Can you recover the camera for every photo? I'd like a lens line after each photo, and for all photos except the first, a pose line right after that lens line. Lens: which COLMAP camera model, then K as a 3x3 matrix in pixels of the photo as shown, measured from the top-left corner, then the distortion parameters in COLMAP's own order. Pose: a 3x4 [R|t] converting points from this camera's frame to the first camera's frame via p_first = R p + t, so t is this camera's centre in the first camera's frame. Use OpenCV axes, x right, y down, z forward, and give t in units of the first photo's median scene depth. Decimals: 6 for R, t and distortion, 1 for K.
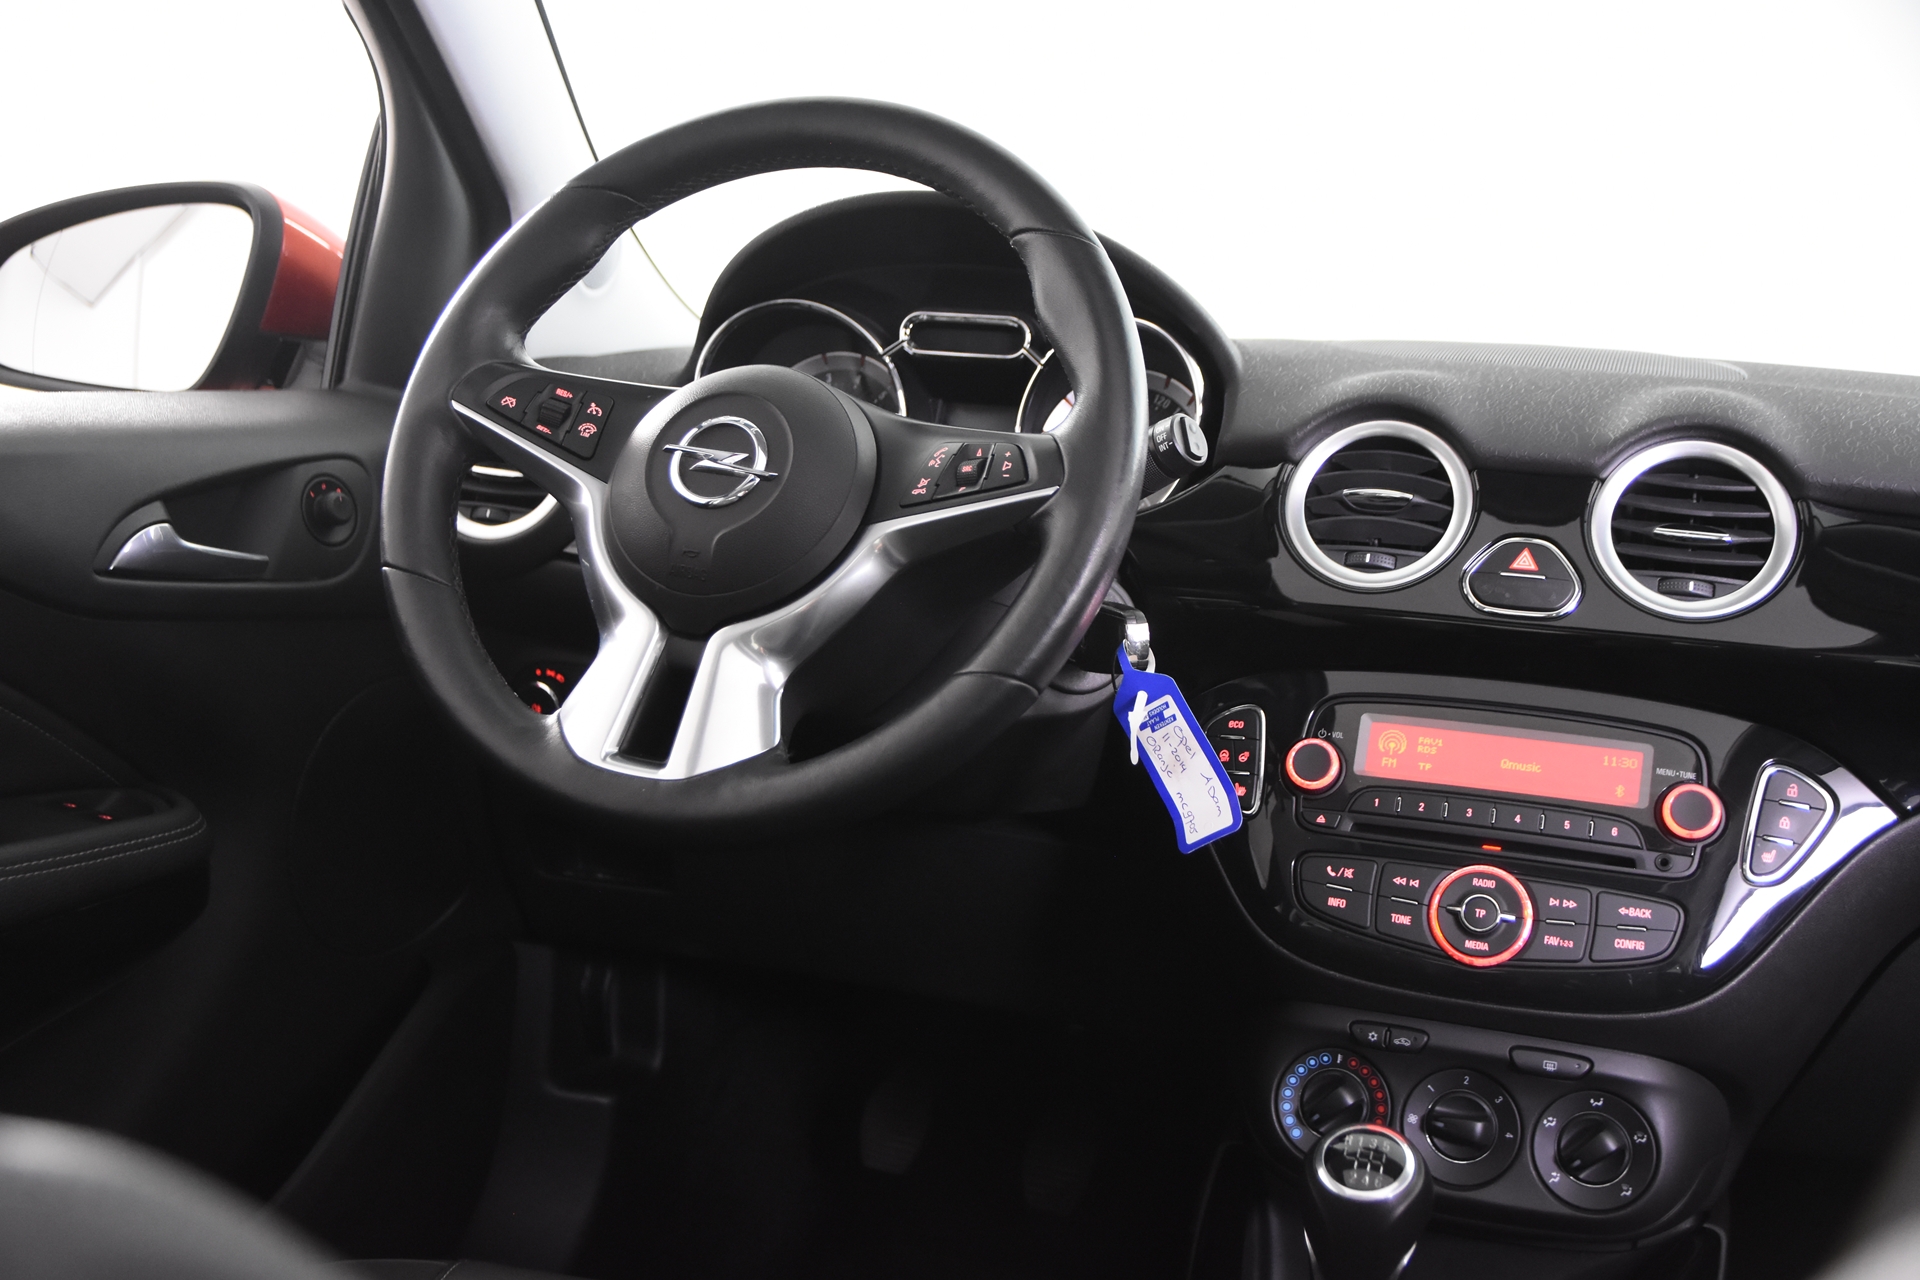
lens RADIAL K [[2075.9, 0, 957.3], [0, 2075.9, 671.3], [0, 0, 1]] dist [-0.008451, 0.021821]
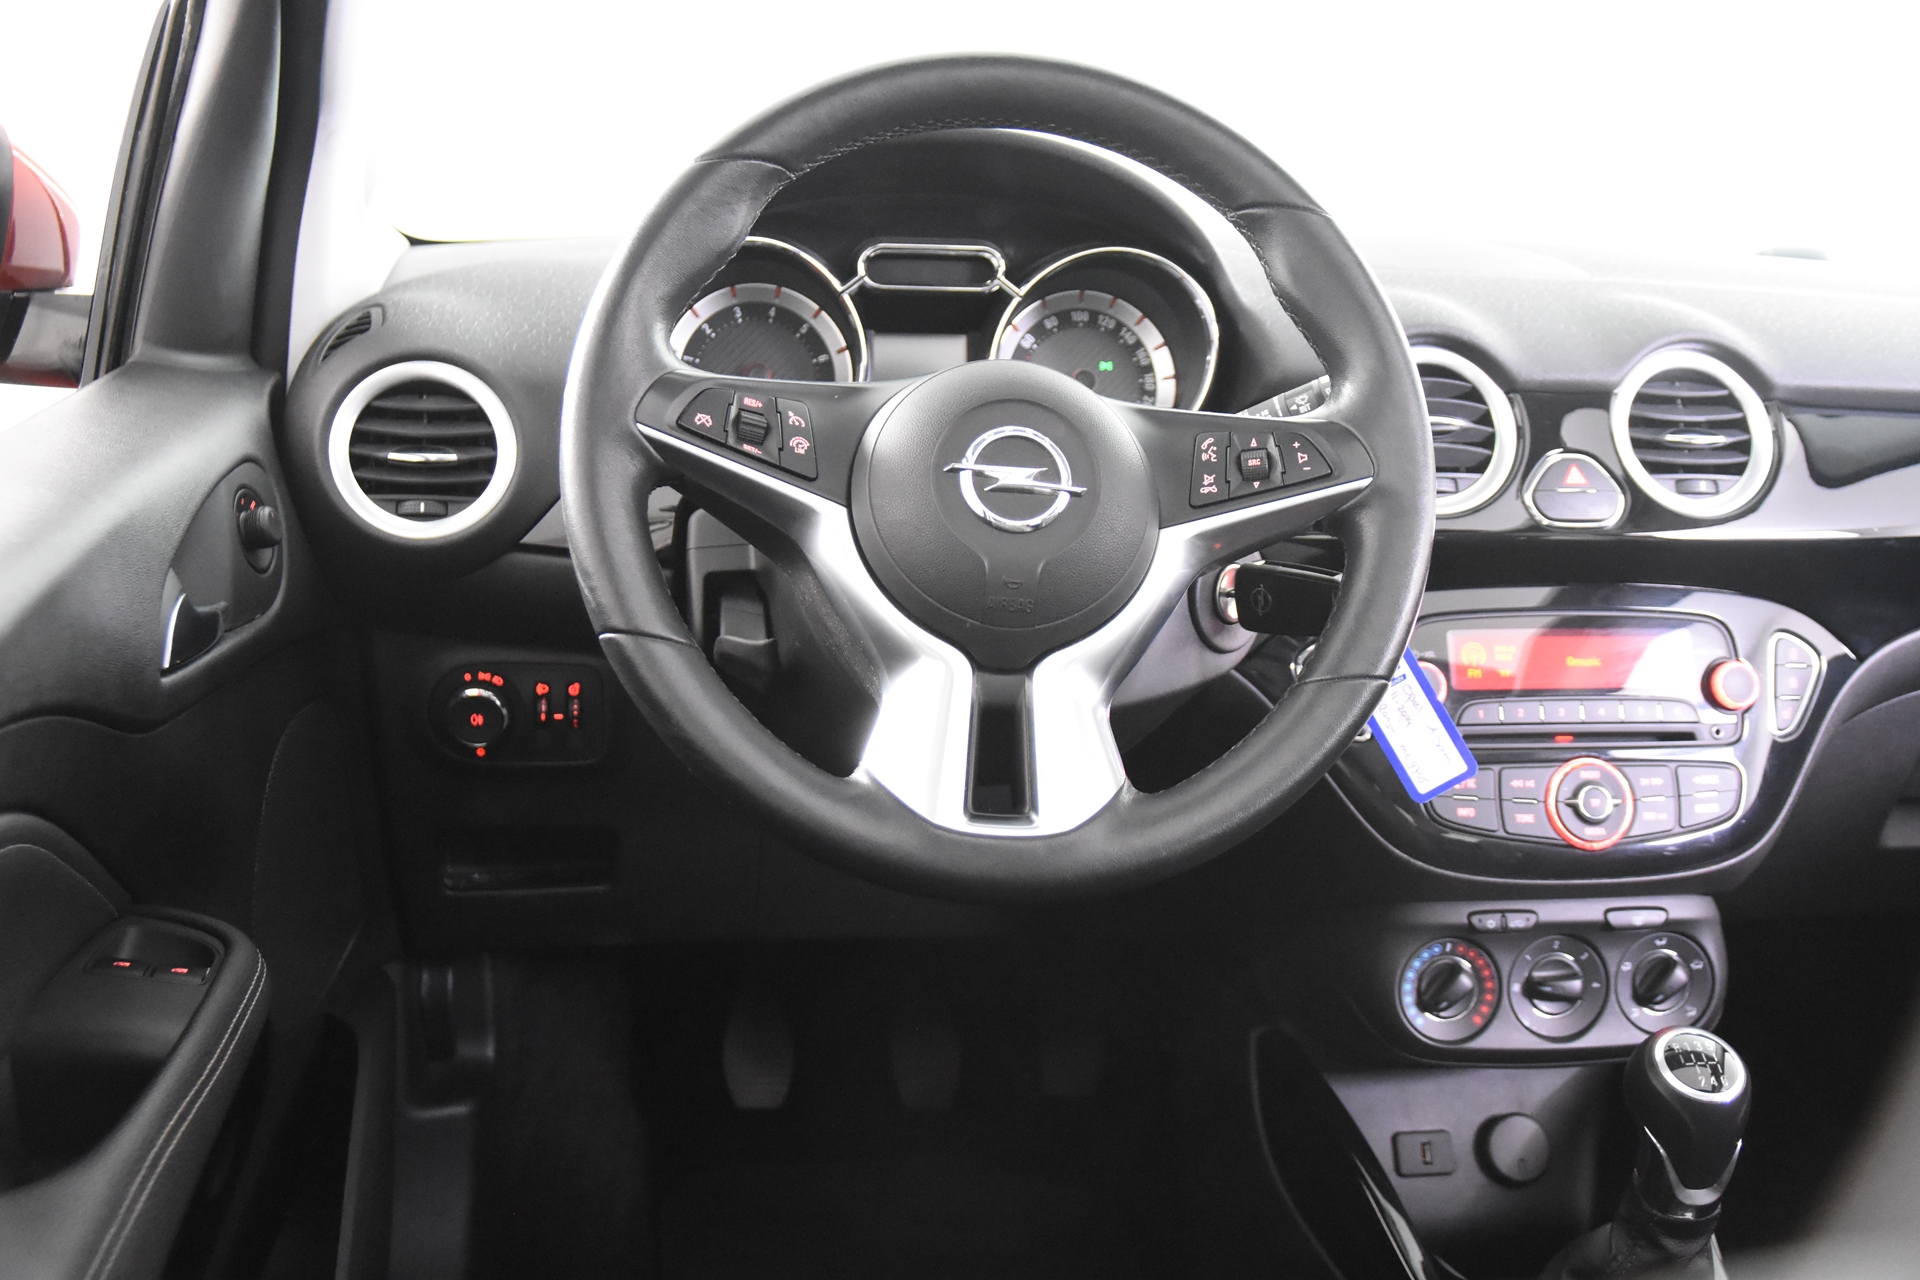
lens RADIAL K [[2007.3, 0, 960.0], [0, 2007.3, 640.0], [0, 0, 1]] dist [0.002013, 0.008514]
pose [[0.883859, -0.142201, 0.445614, -0.503824], [0.089075, 0.986405, 0.138097, -0.144730], [-0.459193, -0.082365, 0.884510, 0.206325]]
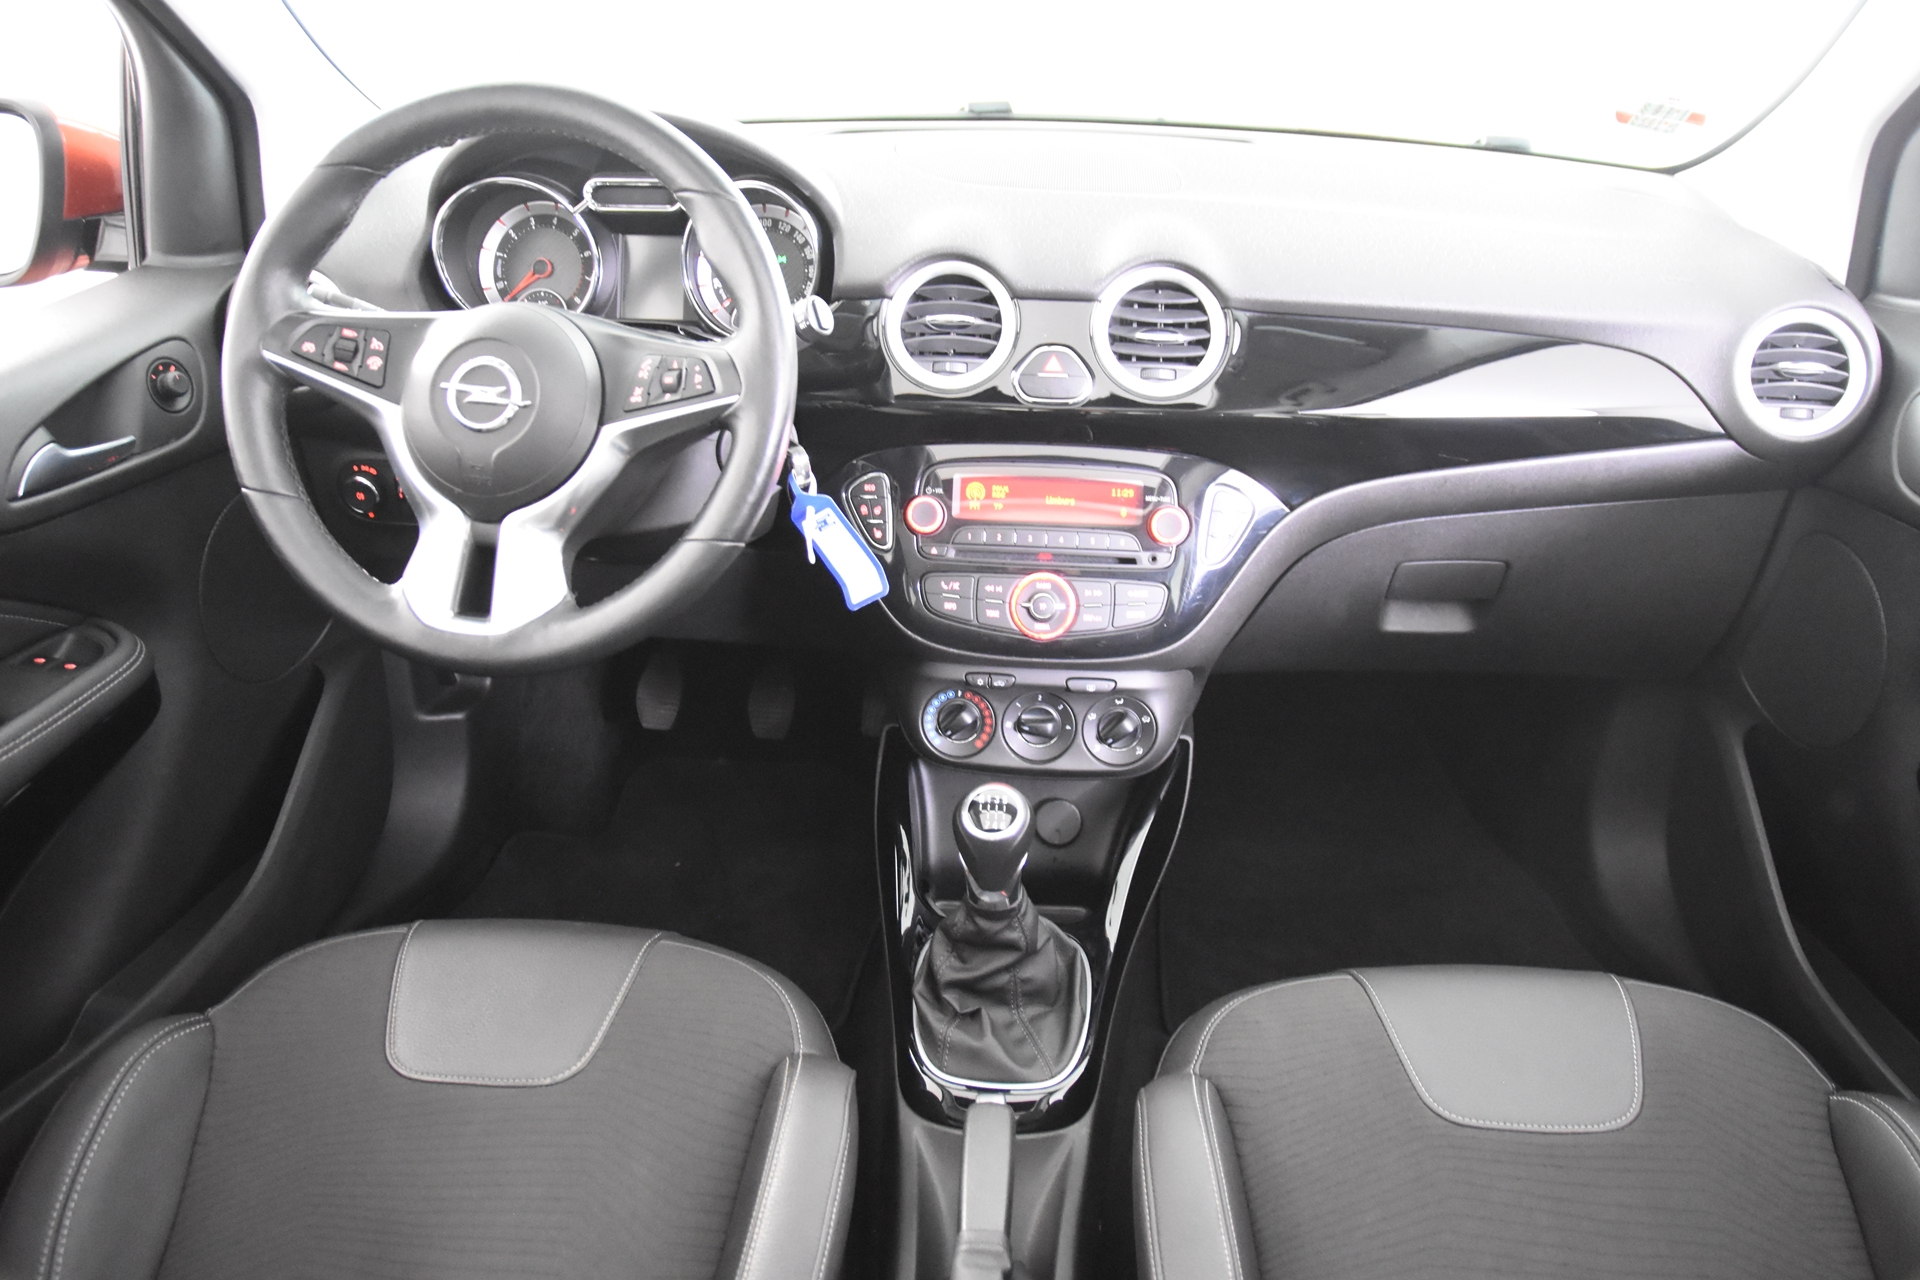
lens RADIAL K [[1426.5, 0, 960.0], [0, 1426.5, 640.0], [0, 0, 1]] dist [-0.111068, 0.092132]
pose [[0.968444, -0.158782, 0.192108, -0.014794], [0.087161, 0.937892, 0.335800, -0.215960], [-0.233495, -0.308459, 0.922135, 0.028527]]
